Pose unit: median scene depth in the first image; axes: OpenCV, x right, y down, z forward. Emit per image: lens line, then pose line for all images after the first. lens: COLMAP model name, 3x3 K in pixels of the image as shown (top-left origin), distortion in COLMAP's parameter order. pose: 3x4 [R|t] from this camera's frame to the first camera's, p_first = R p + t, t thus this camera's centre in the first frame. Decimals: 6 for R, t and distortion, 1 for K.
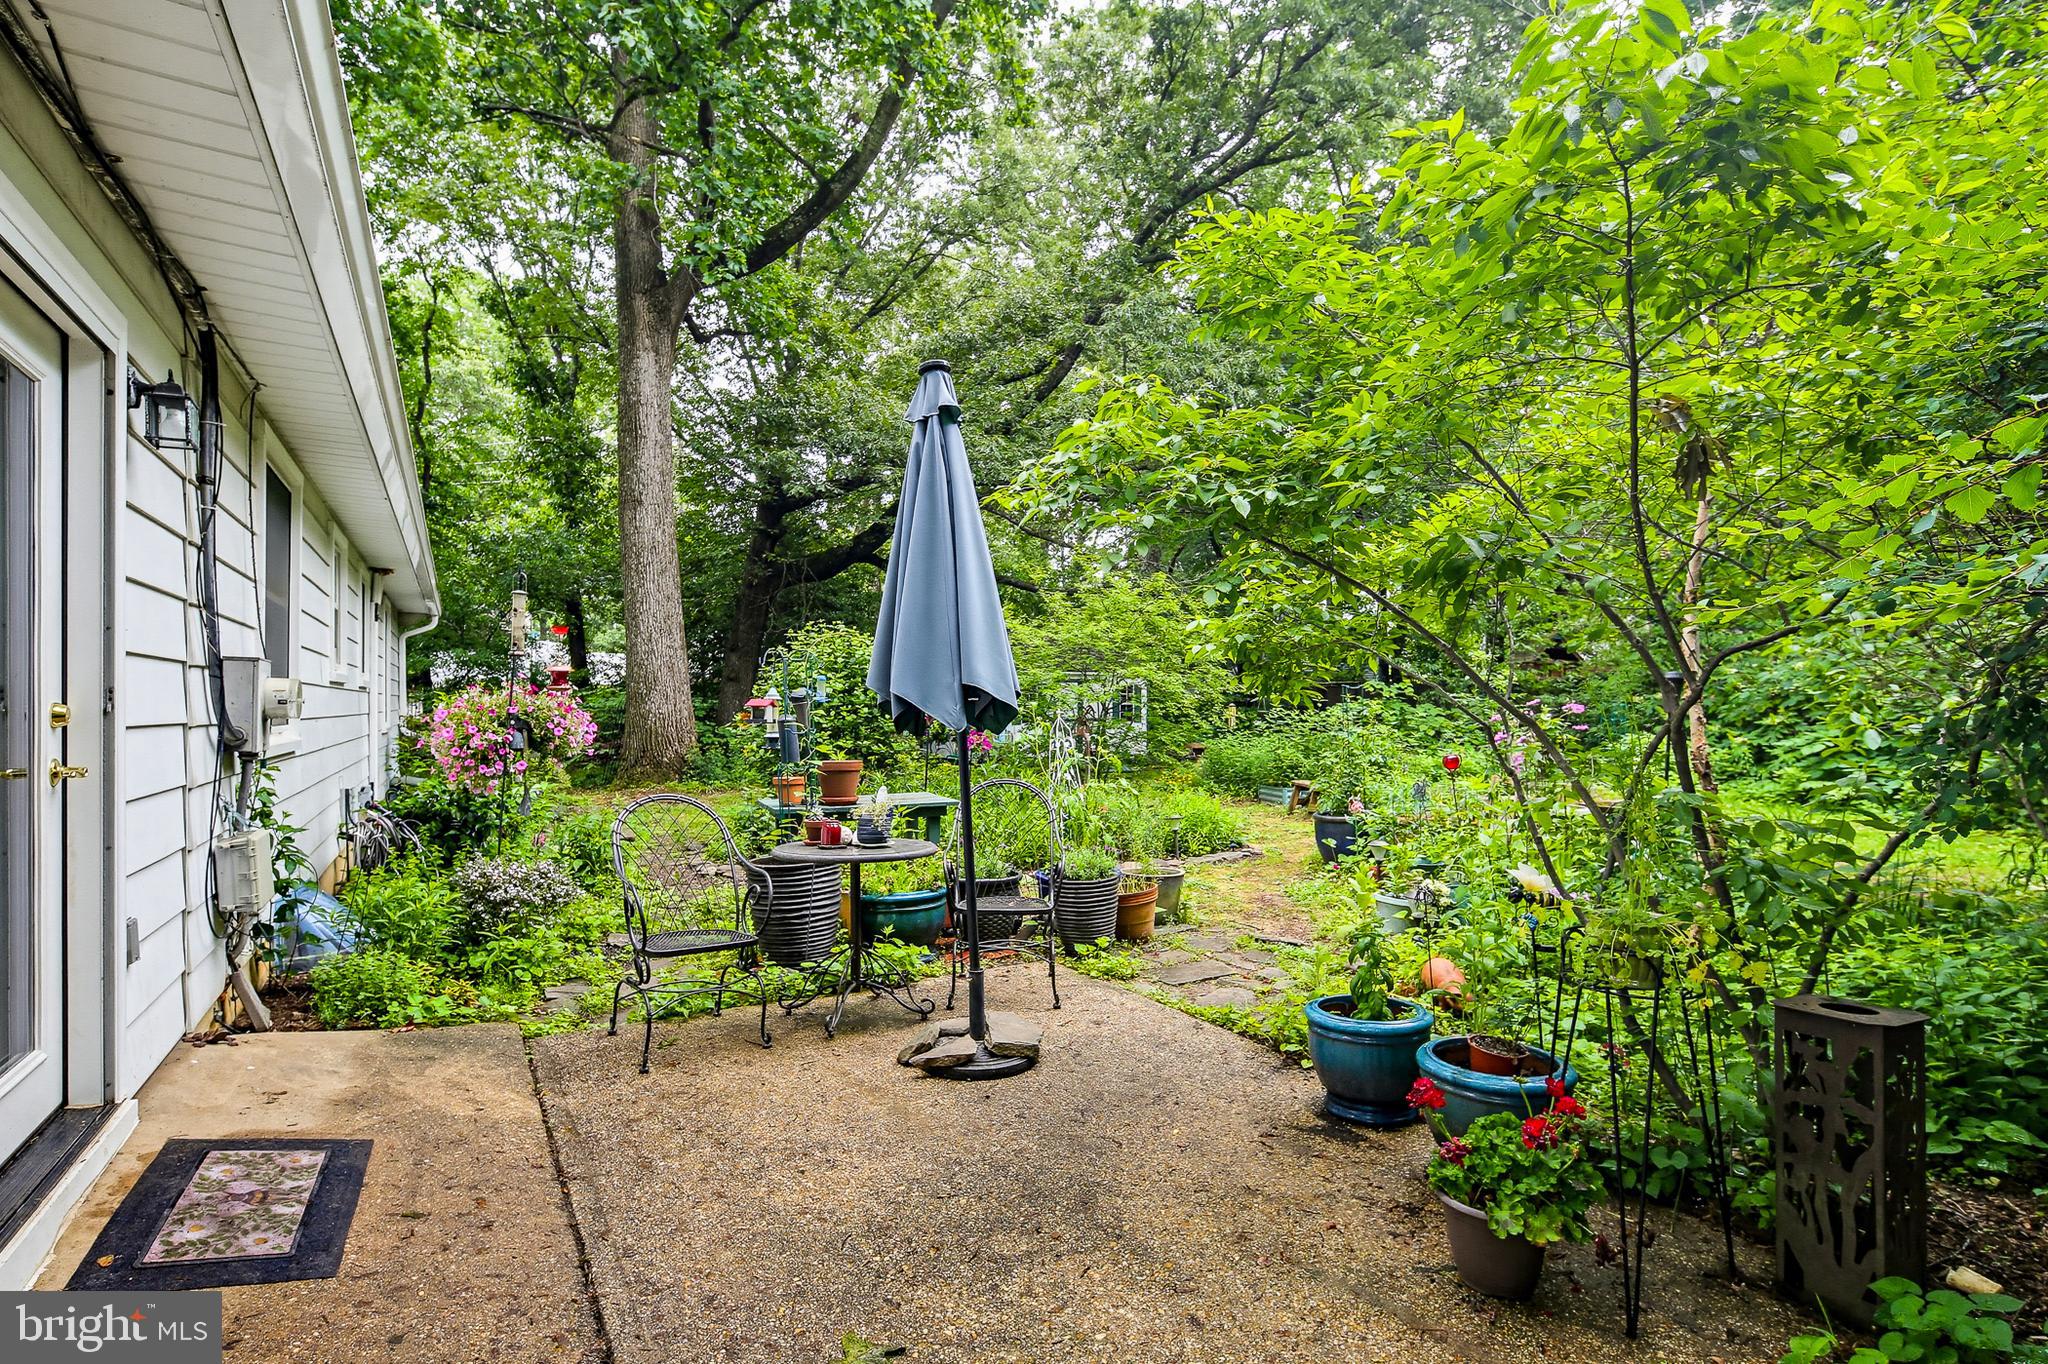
lens RADIAL K [[1000.1, 0, 1022.3], [0, 1000.1, 697.4], [0, 0, 1]] dist [0.005366, -0.003070]
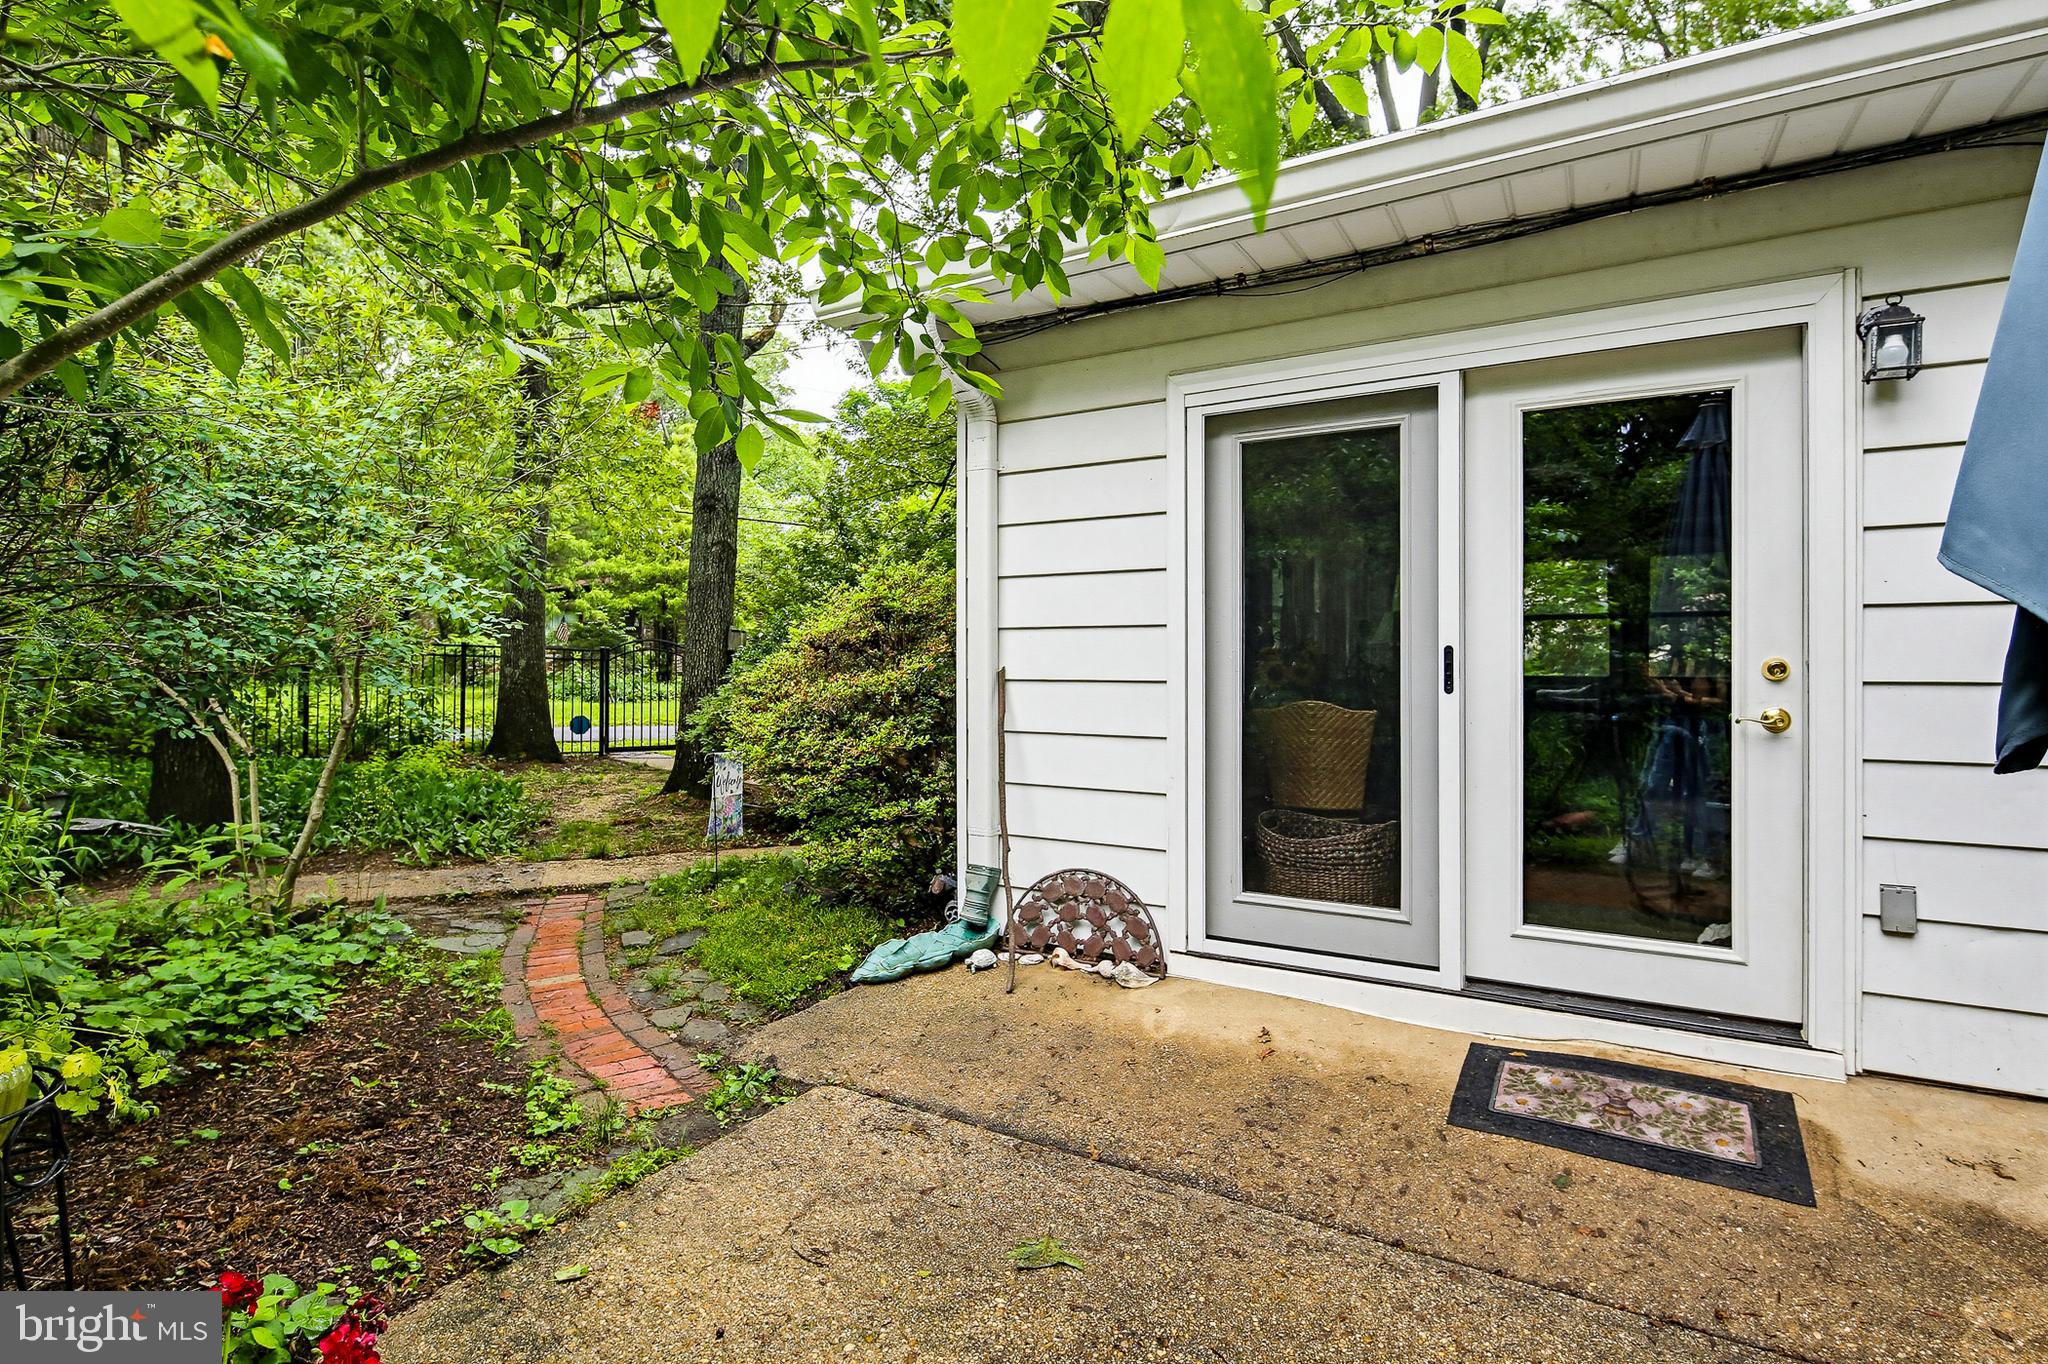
lens RADIAL K [[1000.1, 0, 1025.1], [0, 1000.1, 676.2], [0, 0, 1]] dist [0.005366, -0.003070]
pose [[-0.867810, 0.004713, -0.496874, 0.340622], [0.006731, 0.999975, -0.002270, 0.022849], [0.496851, -0.005315, -0.867819, 1.639526]]
